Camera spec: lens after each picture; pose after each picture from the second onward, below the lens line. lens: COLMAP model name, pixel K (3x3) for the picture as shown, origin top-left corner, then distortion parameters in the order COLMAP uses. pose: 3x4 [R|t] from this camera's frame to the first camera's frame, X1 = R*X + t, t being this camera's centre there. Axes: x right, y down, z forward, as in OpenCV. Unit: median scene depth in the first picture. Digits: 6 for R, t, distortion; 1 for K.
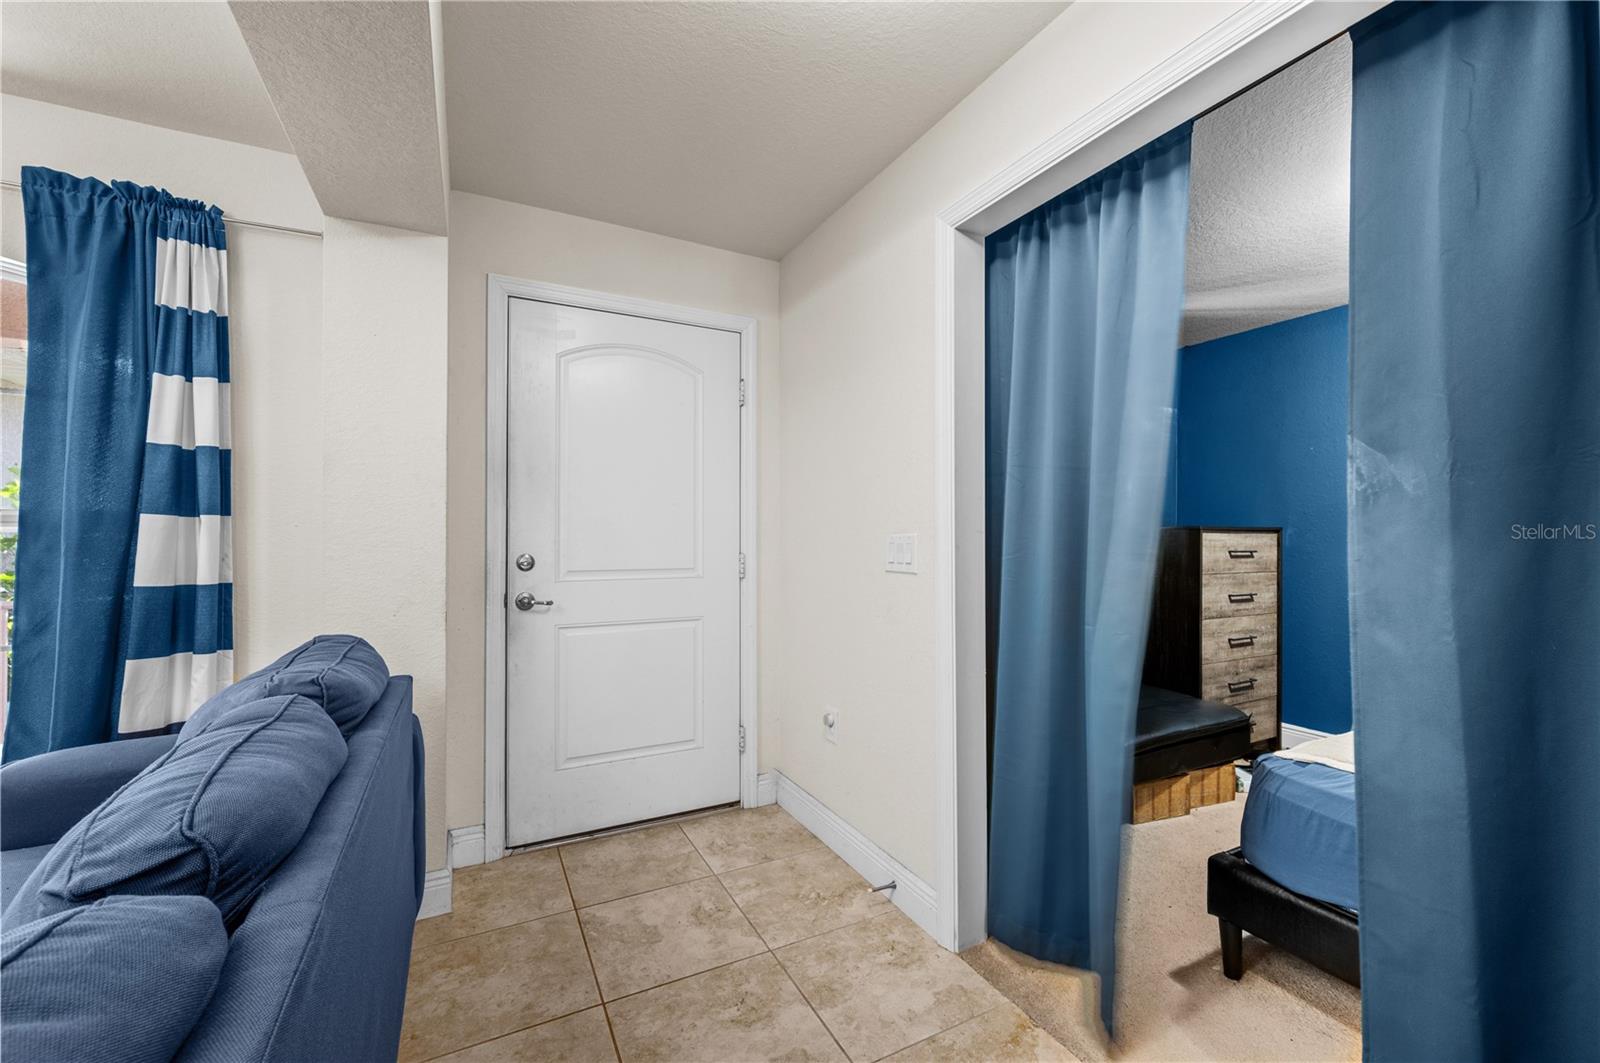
lens RADIAL K [[691.6, 0, 805.2], [0, 691.6, 525.3], [0, 0, 1]] dist [-0.002071, 0.000096]
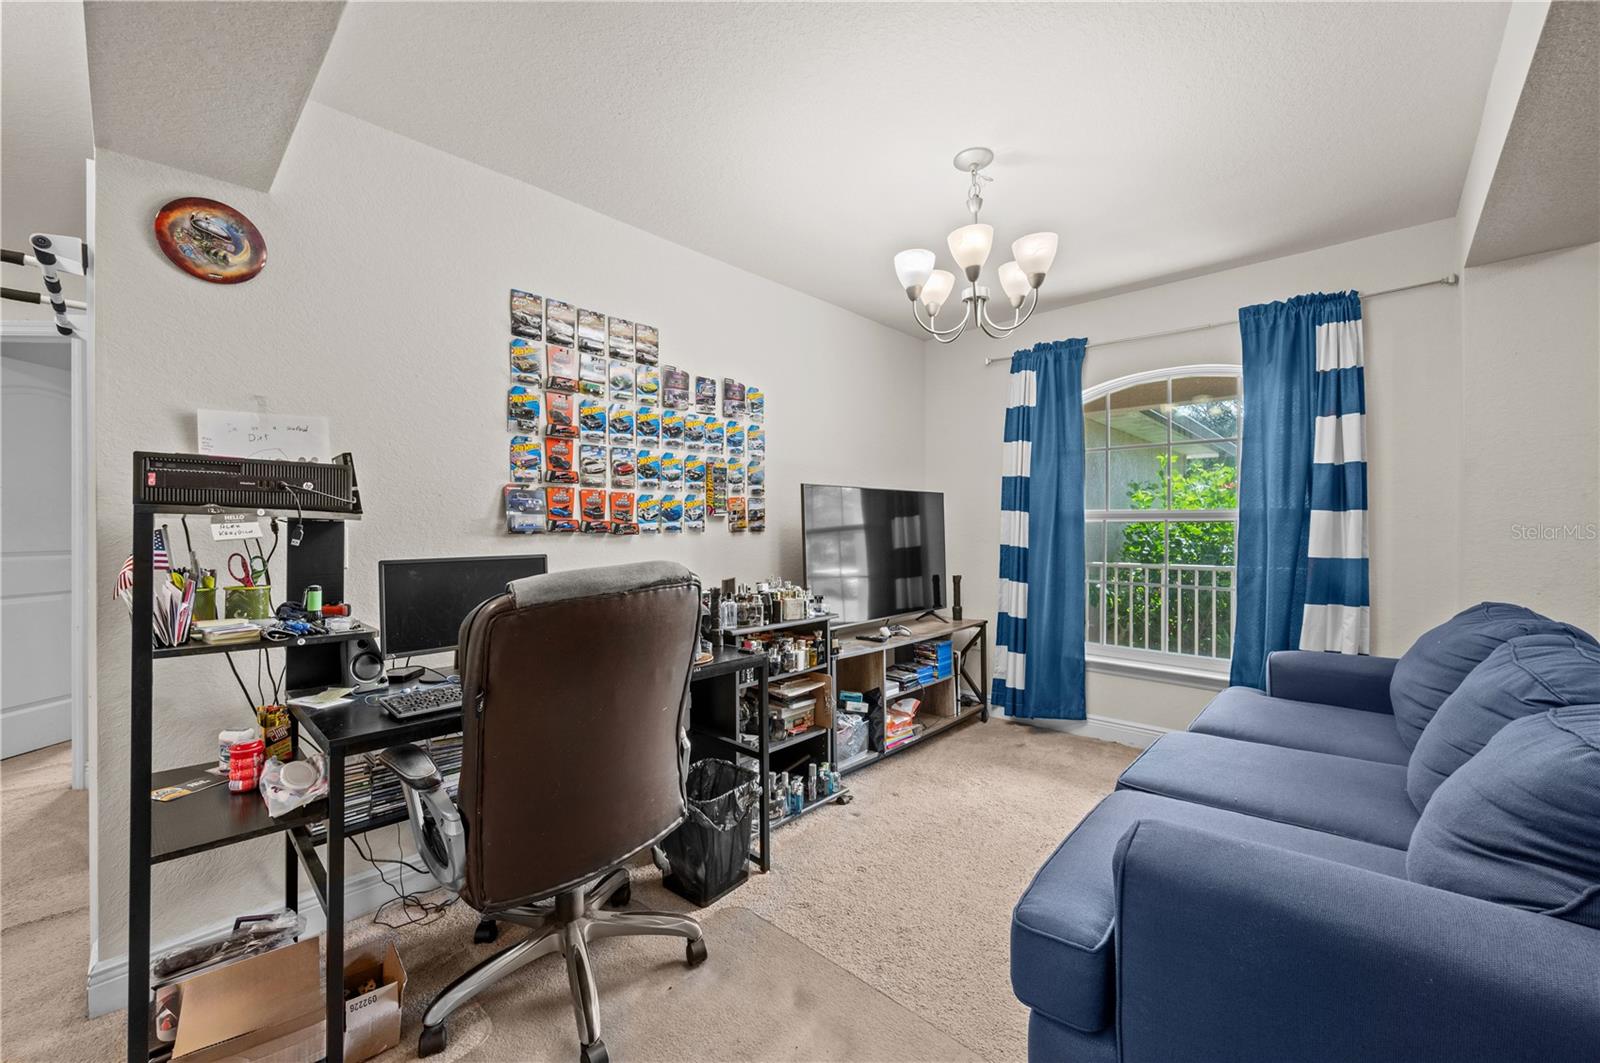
lens RADIAL K [[637.2, 0, 808.6], [0, 637.2, 531.3], [0, 0, 1]] dist [-0.001628, 0.001291]
pose [[0.356480, -0.001243, -0.934302, -0.040918], [0.001368, 0.999999, -0.000809, 0.028675], [0.934302, -0.000990, 0.356481, -0.521568]]
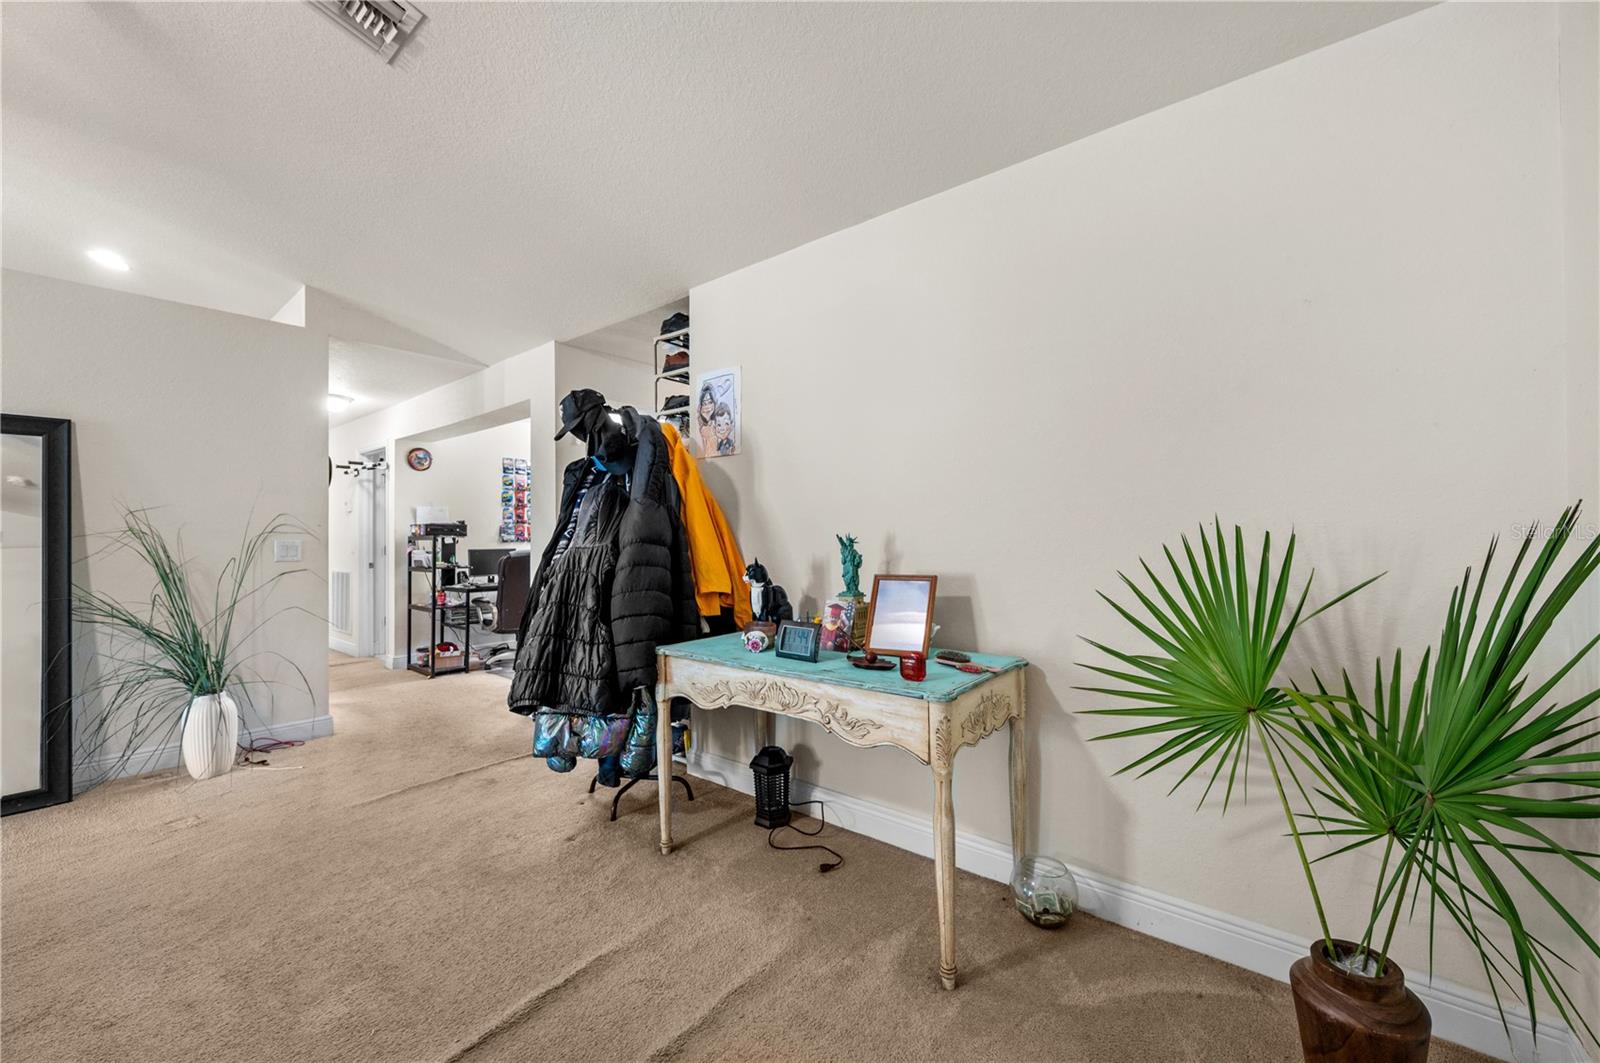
lens RADIAL K [[637.2, 0, 804.9], [0, 637.2, 528.1], [0, 0, 1]] dist [-0.001628, 0.001291]
pose [[0.410626, -0.020753, -0.911568, 2.287985], [0.009272, 0.999784, -0.018585, 0.034436], [0.911757, -0.000820, 0.410730, -0.541261]]
